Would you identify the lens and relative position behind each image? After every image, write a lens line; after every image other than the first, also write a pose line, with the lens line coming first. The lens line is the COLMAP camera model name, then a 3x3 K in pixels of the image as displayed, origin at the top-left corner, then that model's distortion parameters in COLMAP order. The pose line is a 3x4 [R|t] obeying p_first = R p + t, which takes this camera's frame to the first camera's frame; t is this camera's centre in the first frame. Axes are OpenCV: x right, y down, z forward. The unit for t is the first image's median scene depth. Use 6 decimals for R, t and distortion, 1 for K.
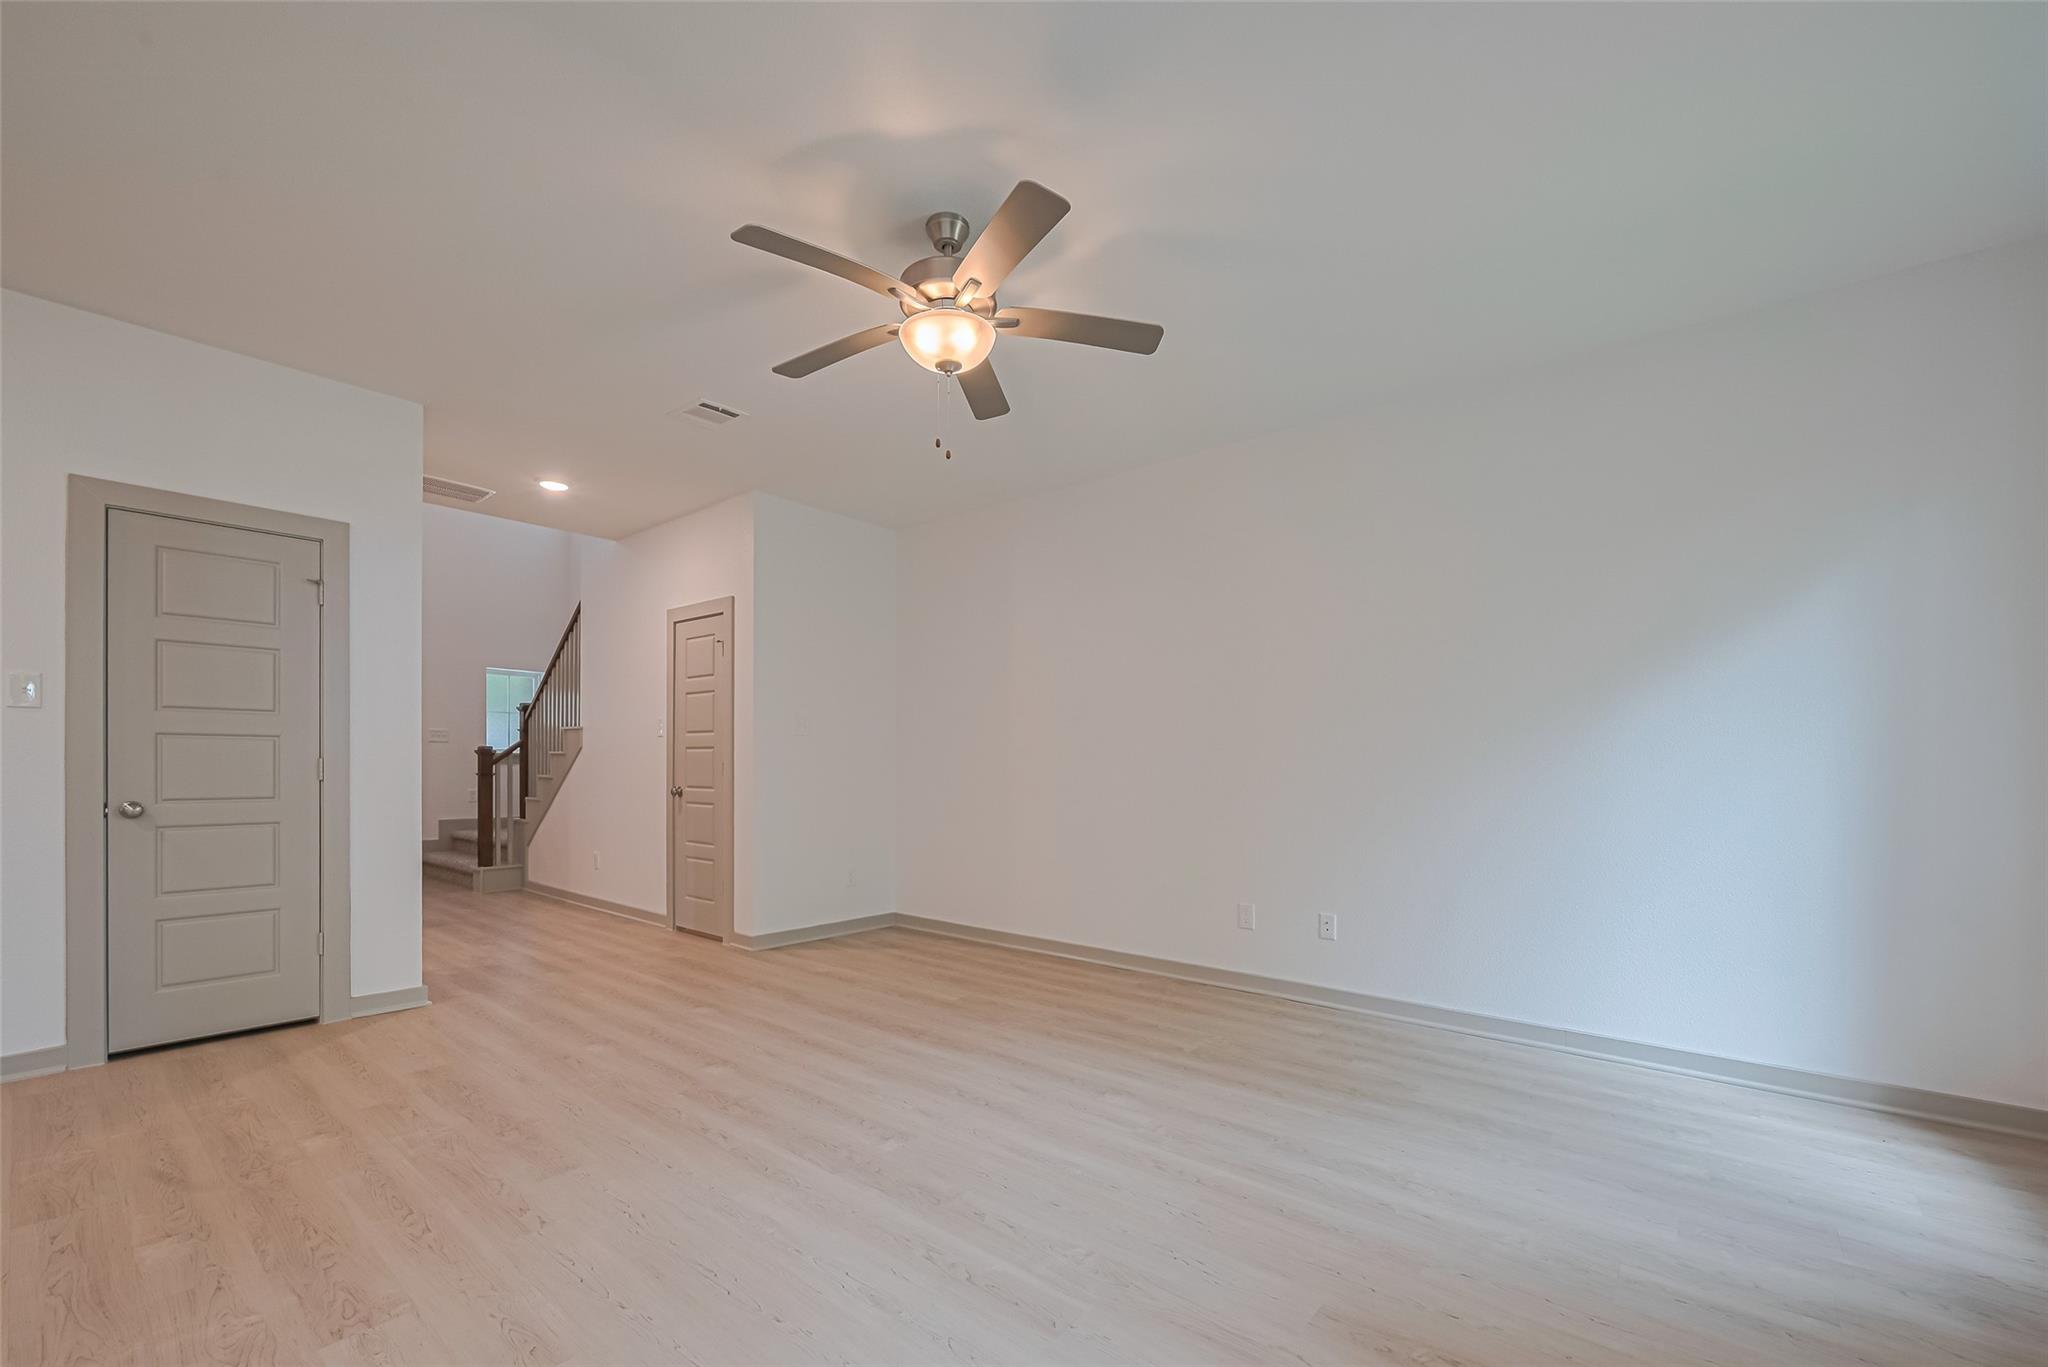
lens RADIAL K [[830.9, 0, 1054.7], [0, 830.9, 771.4], [0, 0, 1]] dist [-0.001063, 0.000471]
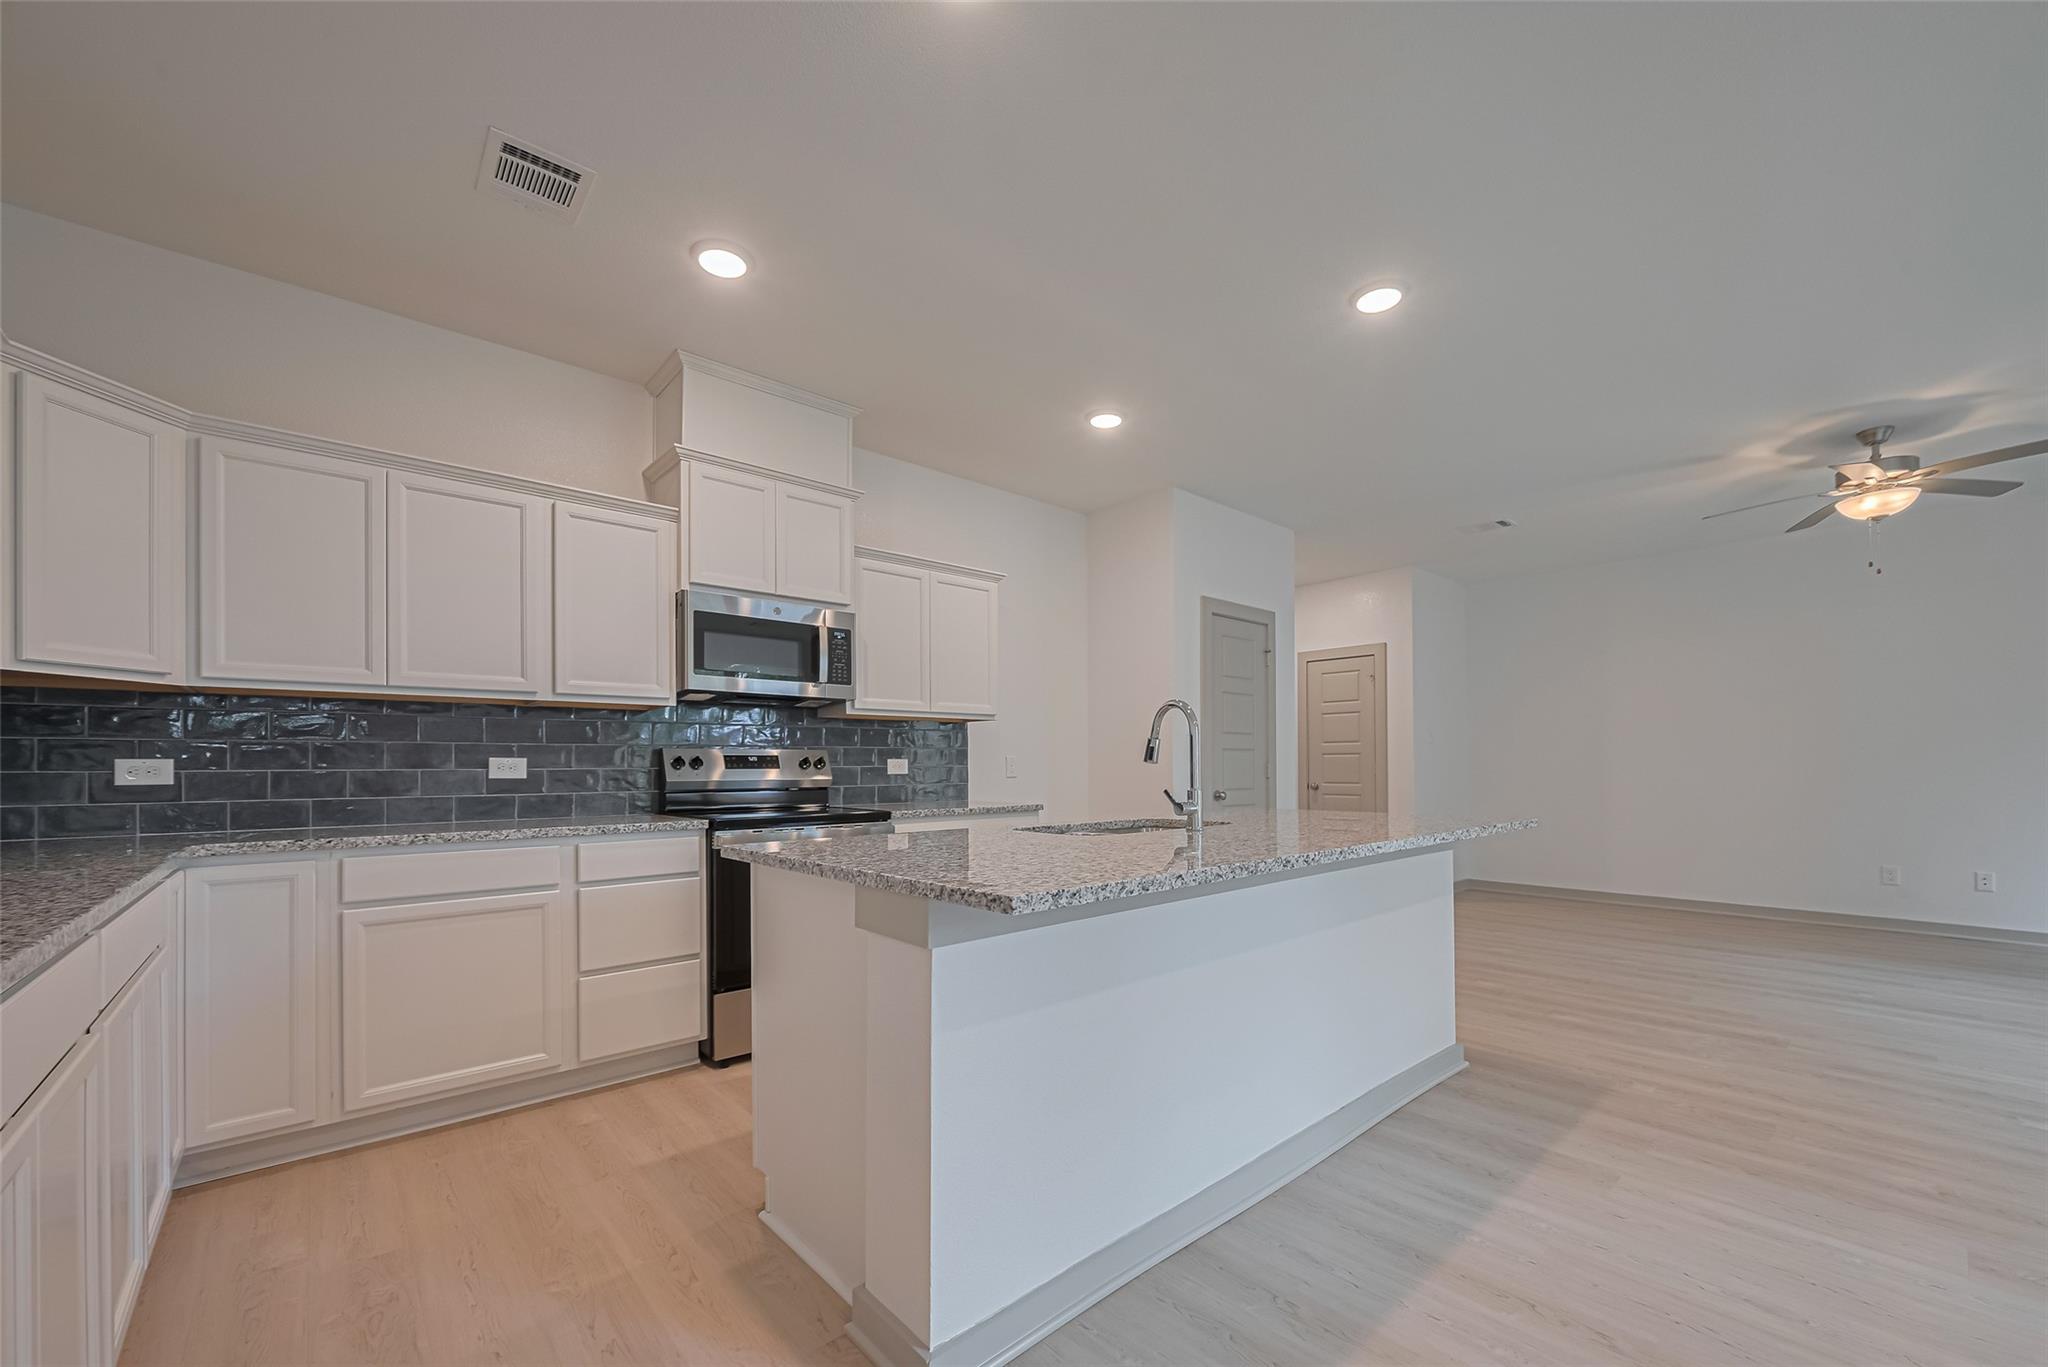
lens RADIAL K [[830.9, 0, 976.3], [0, 830.9, 750.7], [0, 0, 1]] dist [-0.001063, 0.000471]
pose [[0.989461, -0.011925, -0.144311, -1.656456], [0.007566, 0.999500, -0.030713, 0.007608], [0.144605, 0.029297, 0.989056, -0.859855]]
